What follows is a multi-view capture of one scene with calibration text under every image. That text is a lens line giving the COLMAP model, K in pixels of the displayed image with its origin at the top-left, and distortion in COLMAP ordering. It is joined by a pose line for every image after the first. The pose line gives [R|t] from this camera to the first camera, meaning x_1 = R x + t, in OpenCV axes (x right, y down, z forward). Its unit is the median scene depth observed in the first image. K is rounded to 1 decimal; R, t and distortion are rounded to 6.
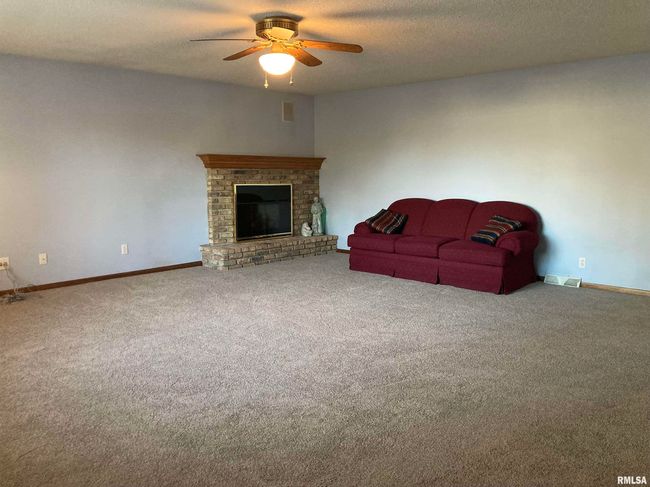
lens RADIAL K [[539.6, 0, 324.2], [0, 539.6, 244.4], [0, 0, 1]] dist [0.025116, -0.010513]
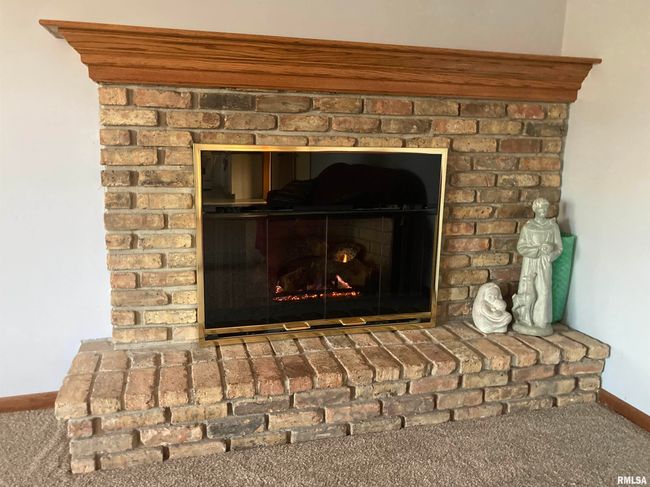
lens RADIAL K [[539.6, 0, 323.1], [0, 539.6, 239.4], [0, 0, 1]] dist [0.025116, -0.010513]
pose [[0.861357, 0.122059, -0.493118, 0.030179], [-0.089239, 0.991967, 0.089658, -0.084277], [0.500100, -0.033222, 0.865330, 0.711086]]
